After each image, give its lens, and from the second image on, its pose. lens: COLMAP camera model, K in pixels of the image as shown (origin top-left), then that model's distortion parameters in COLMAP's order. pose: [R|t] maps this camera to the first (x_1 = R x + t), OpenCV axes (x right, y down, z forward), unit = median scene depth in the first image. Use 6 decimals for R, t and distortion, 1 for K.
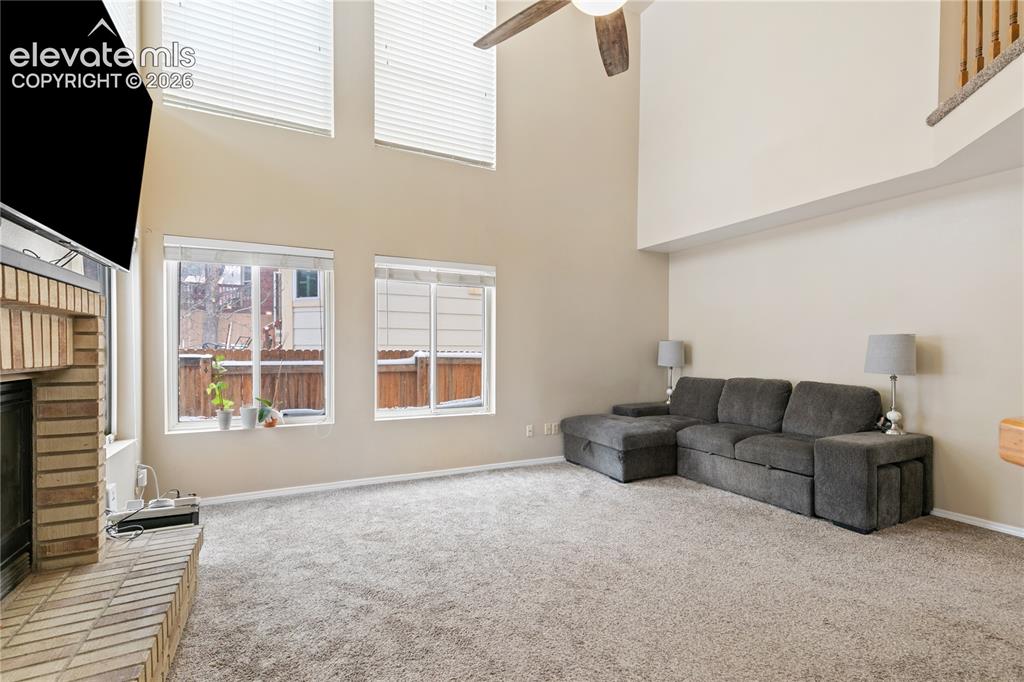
lens RADIAL K [[460.5, 0, 511.4], [0, 460.5, 357.4], [0, 0, 1]] dist [0.007929, -0.000672]
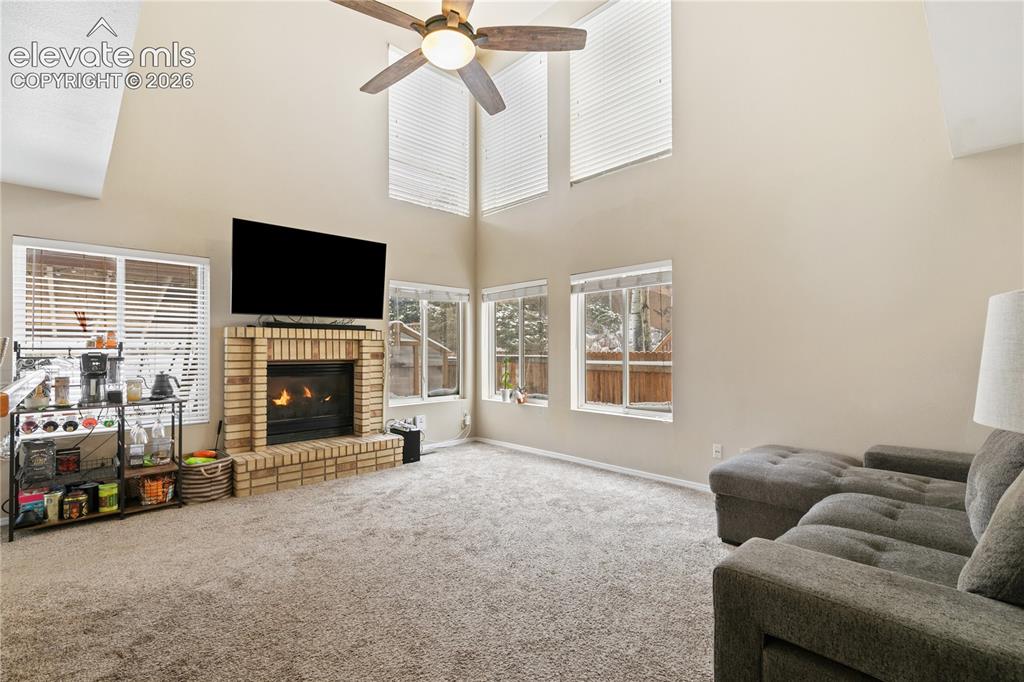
lens RADIAL K [[460.5, 0, 520.7], [0, 460.5, 348.1], [0, 0, 1]] dist [0.007929, -0.000672]
pose [[0.303931, -0.011990, -0.952619, 0.953569], [-0.011418, 0.999803, -0.016227, -0.005590], [0.952626, 0.015809, 0.303735, 0.570737]]
